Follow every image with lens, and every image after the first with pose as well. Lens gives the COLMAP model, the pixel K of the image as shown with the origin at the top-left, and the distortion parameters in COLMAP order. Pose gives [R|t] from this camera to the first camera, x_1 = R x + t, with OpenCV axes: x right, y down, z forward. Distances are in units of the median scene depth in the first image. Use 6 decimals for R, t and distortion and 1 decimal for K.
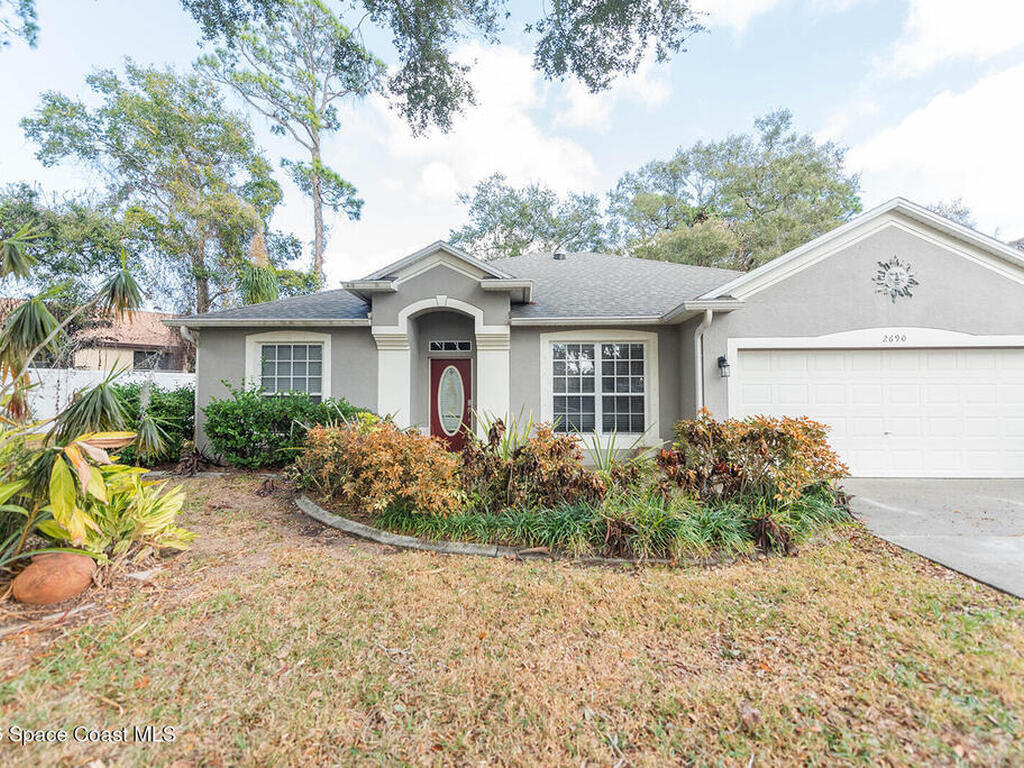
lens RADIAL K [[465.9, 0, 568.7], [0, 465.9, 383.2], [0, 0, 1]] dist [0.011629, -0.002530]
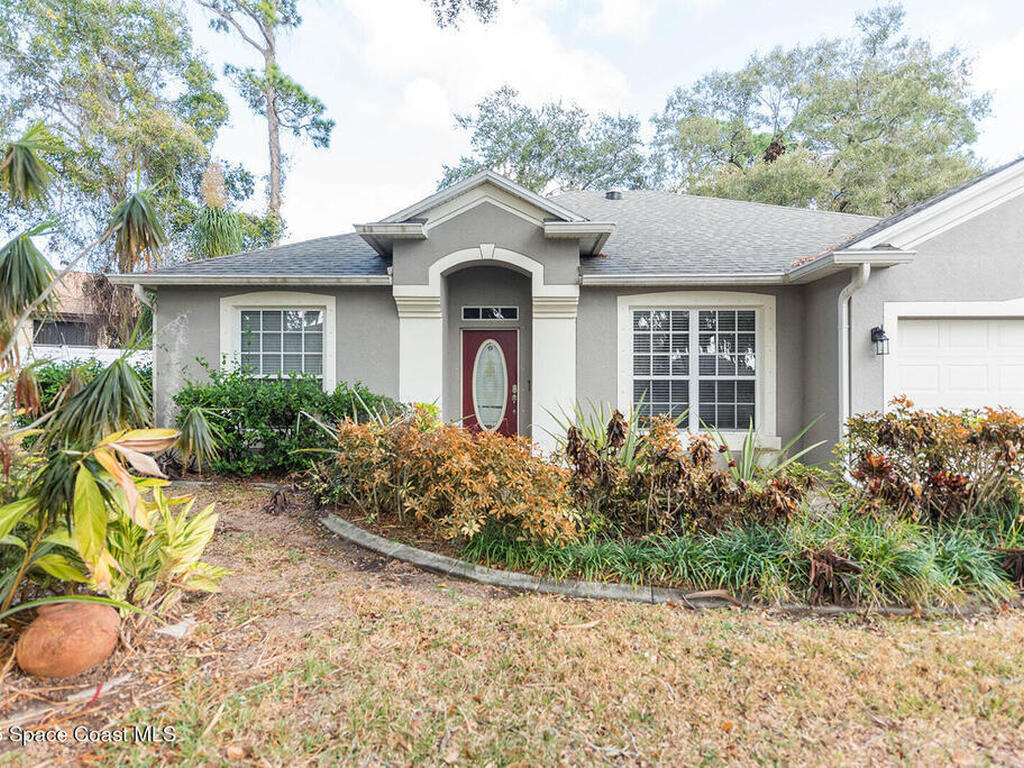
lens RADIAL K [[568.3, 0, 505.0], [0, 568.3, 384.0], [0, 0, 1]] dist [0.012892, -0.006758]
pose [[0.999904, 0.002738, 0.013559, -0.257002], [-0.003180, 0.999459, 0.032731, 0.004545], [-0.013462, -0.032771, 0.999372, 0.088645]]
